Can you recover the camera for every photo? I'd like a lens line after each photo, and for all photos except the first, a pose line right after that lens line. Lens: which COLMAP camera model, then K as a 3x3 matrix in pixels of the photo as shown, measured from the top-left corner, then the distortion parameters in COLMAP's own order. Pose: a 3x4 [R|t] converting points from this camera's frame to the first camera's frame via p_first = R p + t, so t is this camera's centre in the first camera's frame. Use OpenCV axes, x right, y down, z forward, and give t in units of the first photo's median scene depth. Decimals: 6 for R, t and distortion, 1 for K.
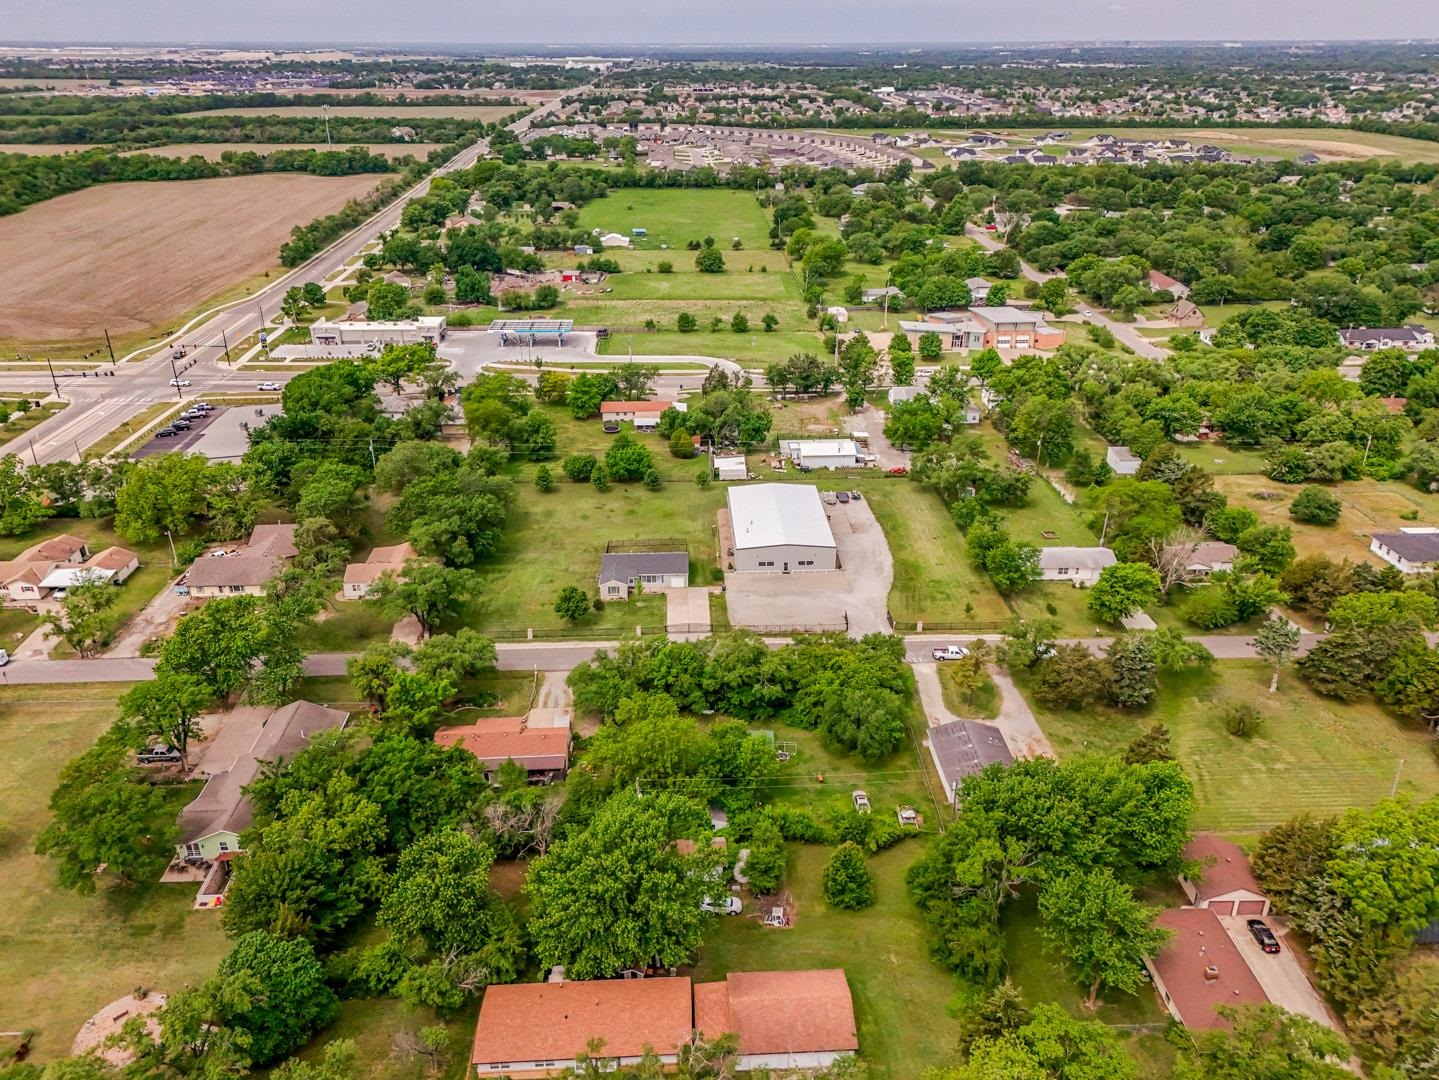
lens RADIAL K [[1061.5, 0, 726.3], [0, 1061.5, 545.4], [0, 0, 1]] dist [0.131283, -0.184392]
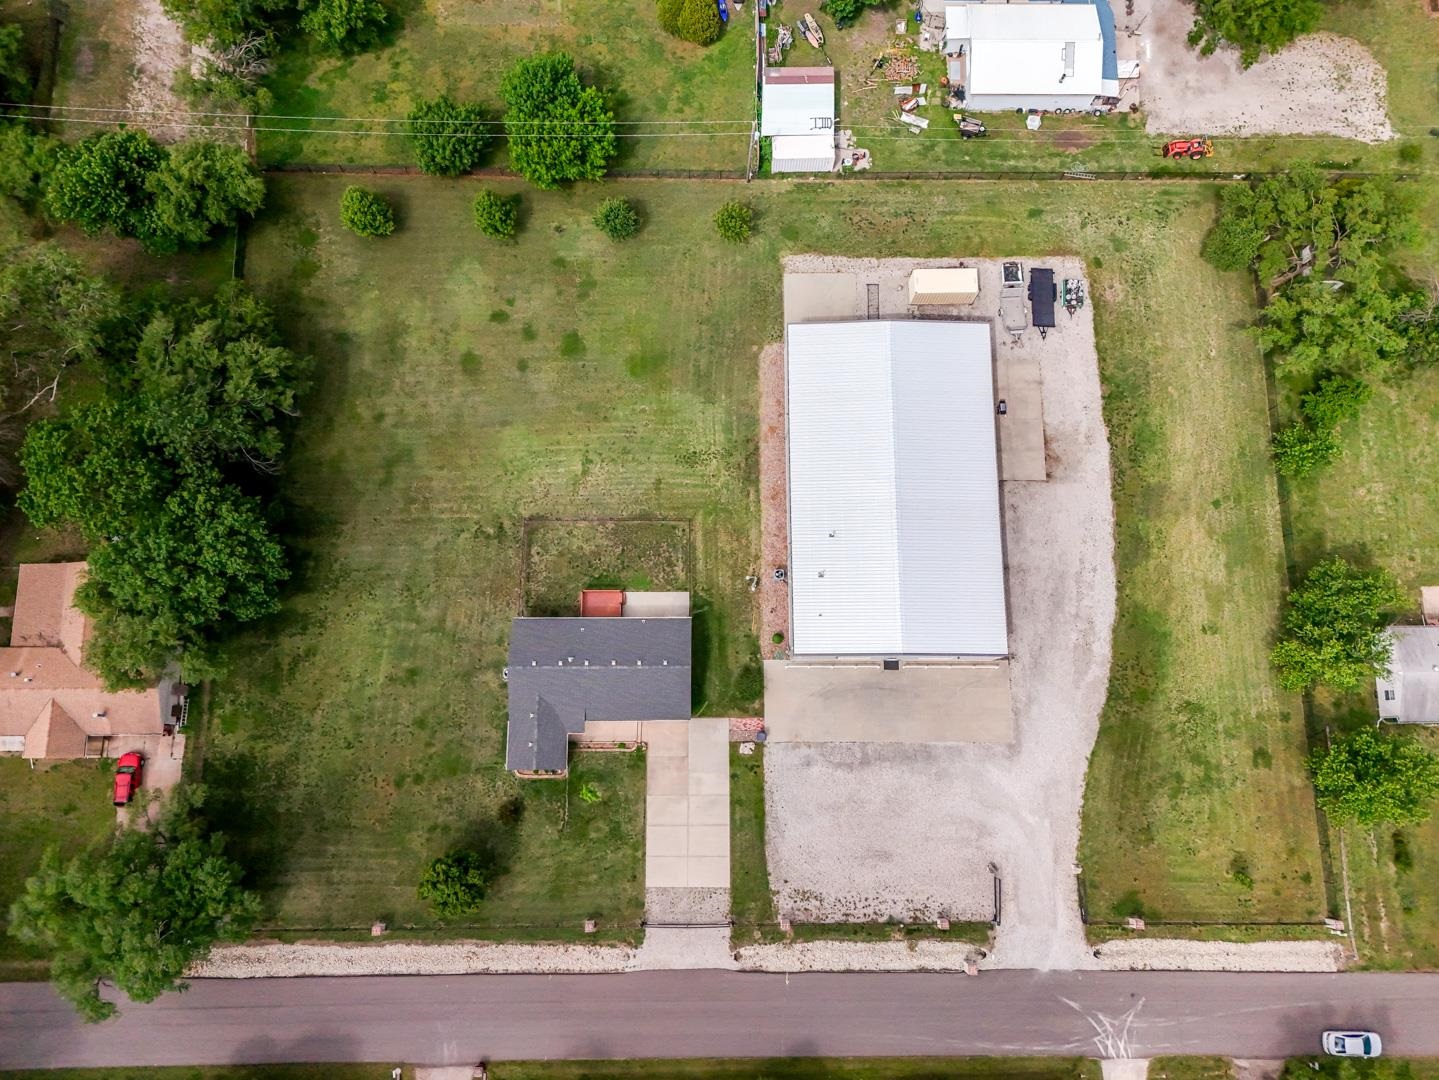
lens RADIAL K [[1097.9, 0, 722.0], [0, 1097.9, 543.2], [0, 0, 1]] dist [0.064947, -0.069293]
pose [[0.998821, 0.047426, 0.010390, -0.020086], [-0.036733, 0.598259, 0.800461, -0.280431], [0.031747, -0.799898, 0.599295, 0.505779]]
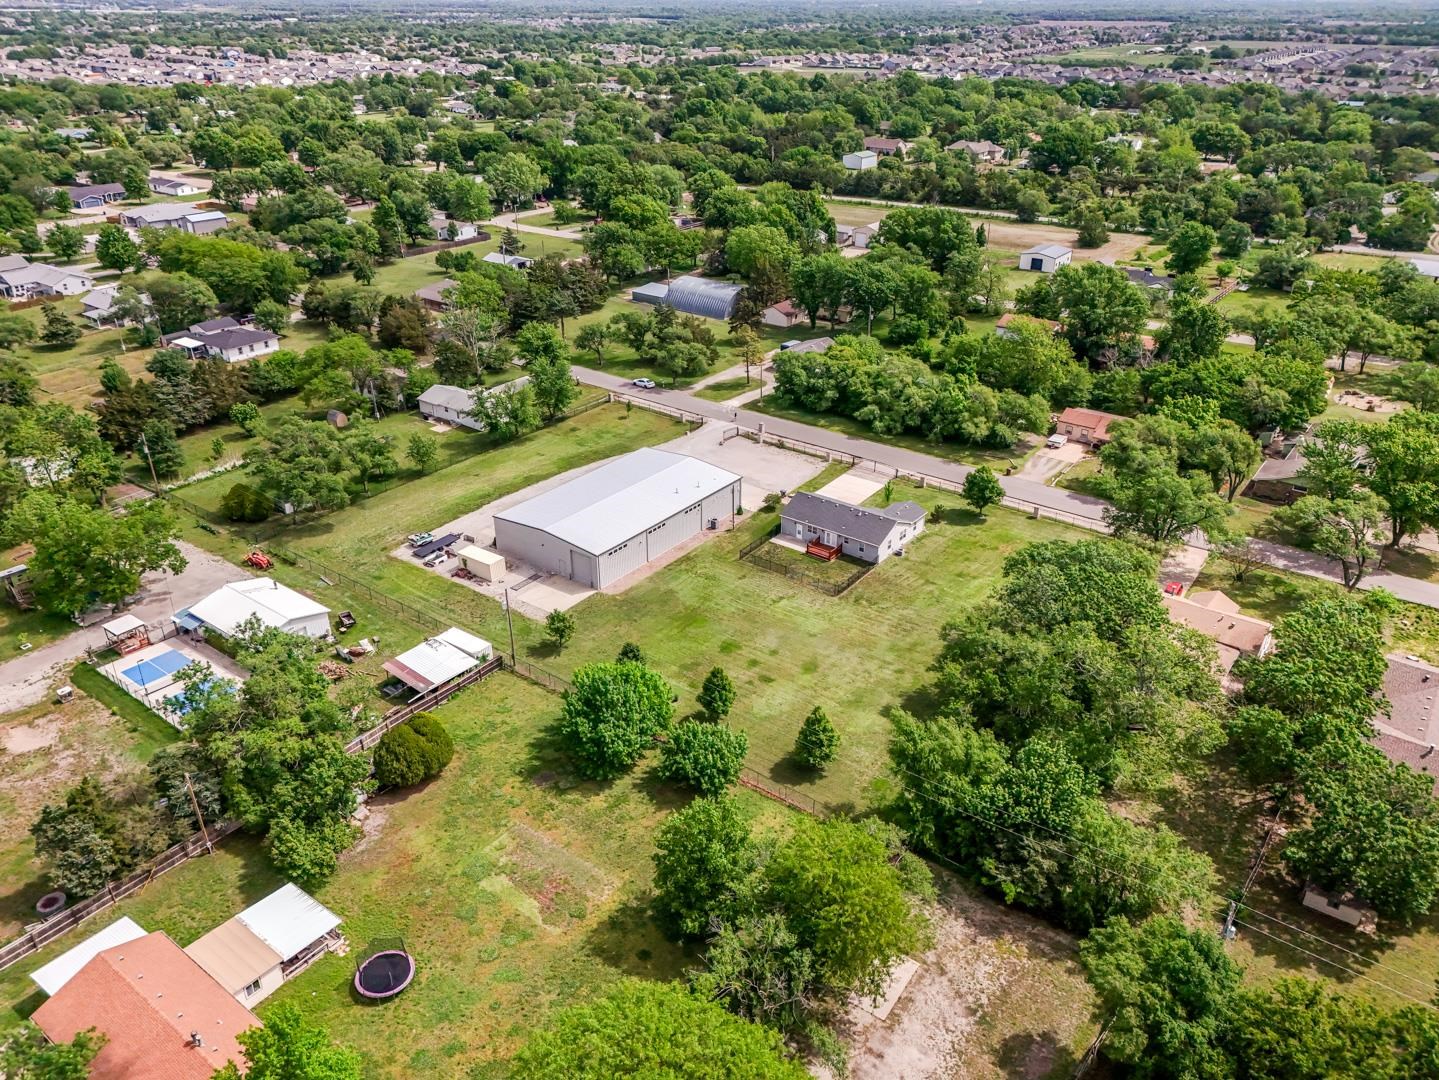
lens RADIAL K [[1065.1, 0, 721.2], [0, 1065.1, 538.8], [0, 0, 1]] dist [0.074085, -0.062027]
pose [[-0.767115, -0.292783, 0.570800, -0.296101], [0.269637, 0.660208, 0.701015, -0.350642], [-0.582092, 0.691668, -0.427510, 0.930453]]
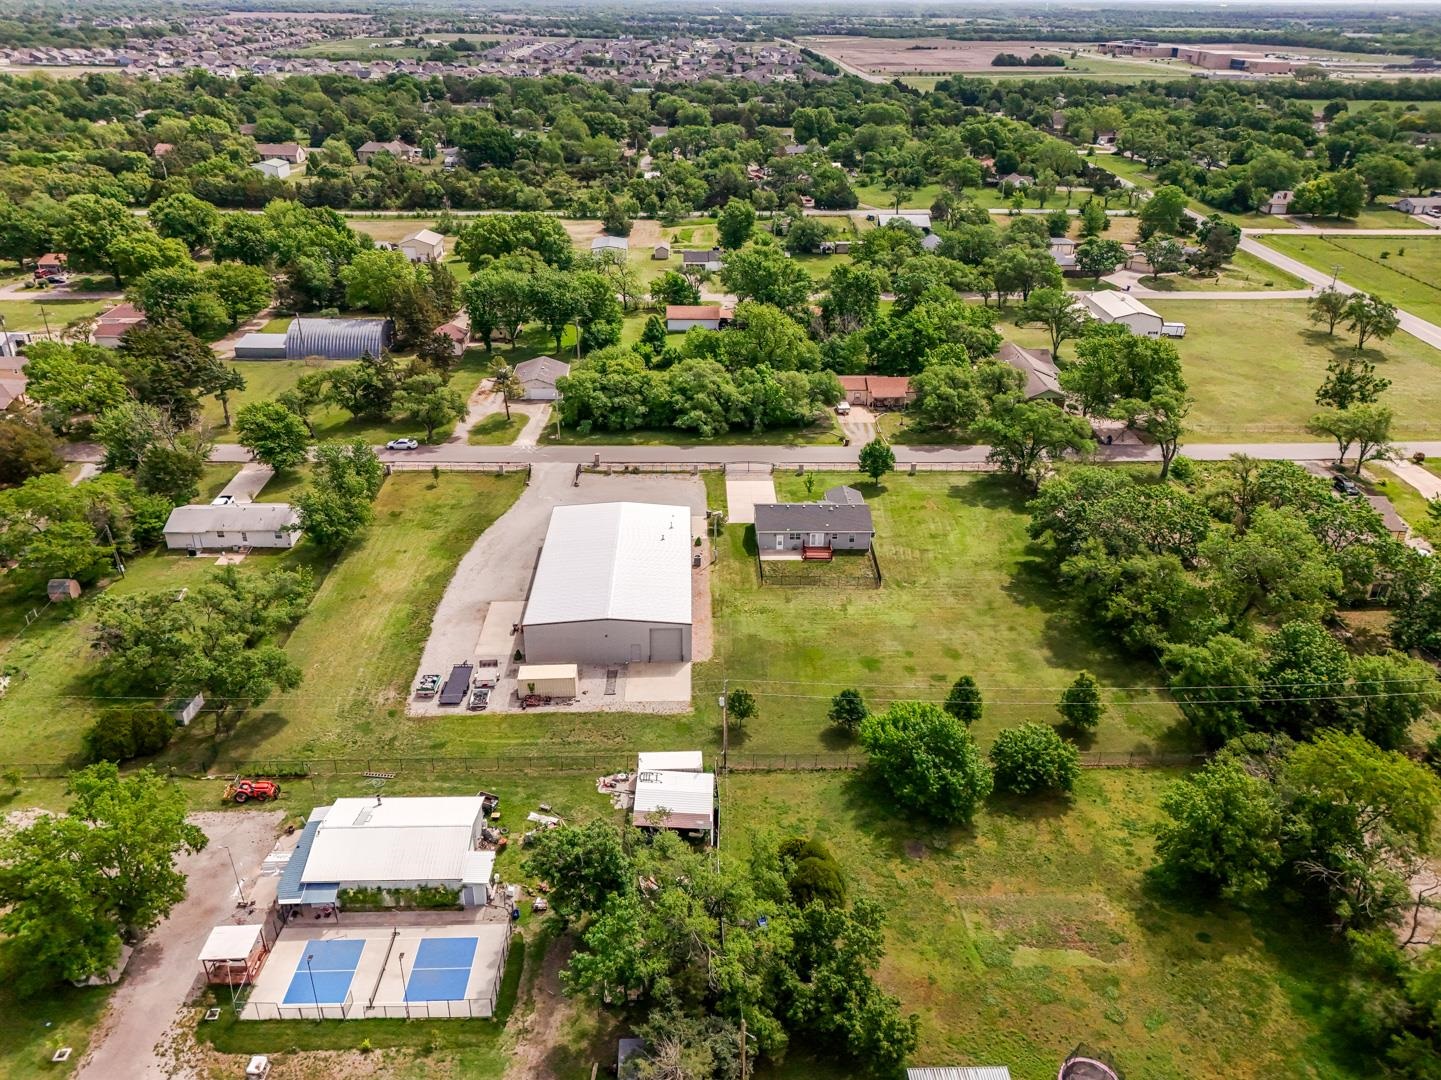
lens RADIAL K [[1066.6, 0, 722.2], [0, 1066.6, 538.8], [0, 0, 1]] dist [0.074085, -0.062027]
pose [[-0.999694, -0.021357, 0.012510, -0.015098], [-0.003256, 0.614504, 0.788907, -0.384640], [-0.024536, 0.788625, -0.614385, 0.997108]]
